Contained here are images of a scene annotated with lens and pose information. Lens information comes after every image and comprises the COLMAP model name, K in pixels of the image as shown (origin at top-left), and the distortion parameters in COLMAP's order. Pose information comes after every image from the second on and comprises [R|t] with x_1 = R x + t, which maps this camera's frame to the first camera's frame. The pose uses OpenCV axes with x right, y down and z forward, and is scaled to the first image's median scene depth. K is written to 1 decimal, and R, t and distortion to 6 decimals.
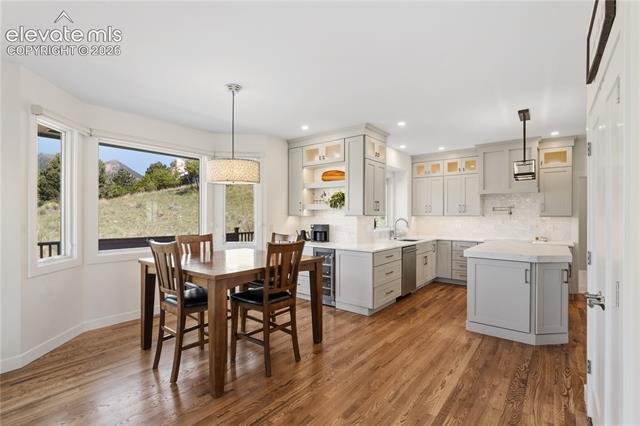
lens RADIAL K [[294.8, 0, 312.1], [0, 294.8, 211.7], [0, 0, 1]] dist [-0.003688, -0.000621]
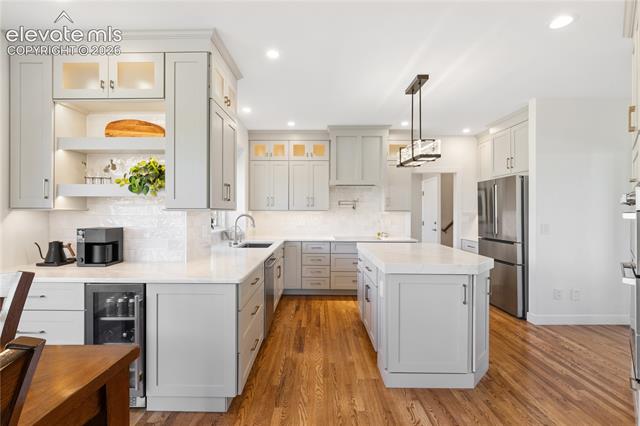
lens RADIAL K [[294.8, 0, 312.1], [0, 294.8, 211.7], [0, 0, 1]] dist [-0.003688, -0.000621]
pose [[0.783007, -0.001943, 0.622009, -0.002532], [-0.007967, 0.999882, 0.013154, 0.007761], [-0.621961, -0.015255, 0.782899, 0.417962]]
